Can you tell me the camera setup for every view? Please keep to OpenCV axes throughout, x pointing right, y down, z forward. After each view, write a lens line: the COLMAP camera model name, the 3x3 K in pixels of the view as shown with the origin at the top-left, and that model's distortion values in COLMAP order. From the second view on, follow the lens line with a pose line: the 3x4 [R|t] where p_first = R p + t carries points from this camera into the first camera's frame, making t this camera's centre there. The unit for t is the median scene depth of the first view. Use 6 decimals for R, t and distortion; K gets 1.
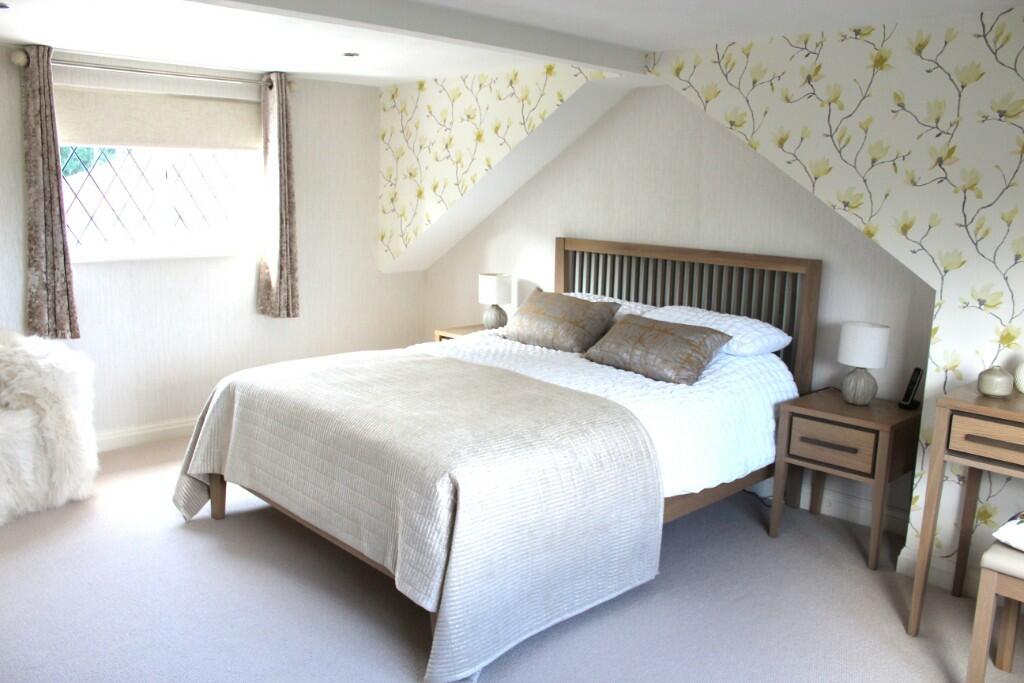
lens RADIAL K [[843.4, 0, 549.0], [0, 843.4, 346.0], [0, 0, 1]] dist [-0.235113, 0.197340]
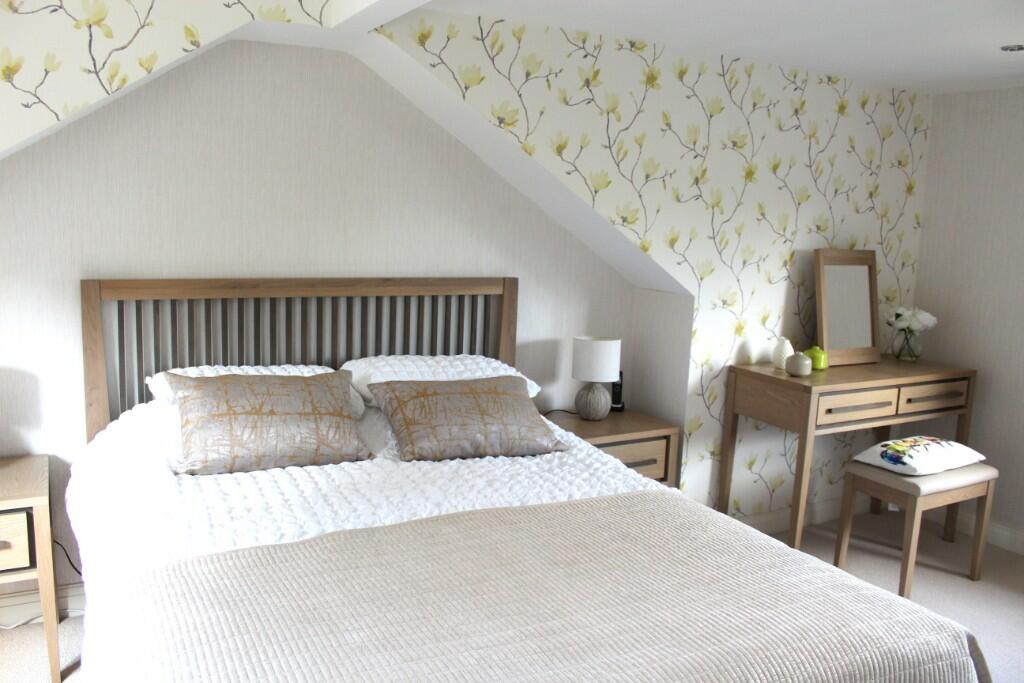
lens RADIAL K [[843.4, 0, 549.0], [0, 843.4, 346.0], [0, 0, 1]] dist [-0.235113, 0.197340]
pose [[0.256260, -0.168510, 0.951806, -0.631400], [0.130807, 0.981675, 0.138580, -0.175415], [-0.957716, 0.088990, 0.273606, 0.823596]]
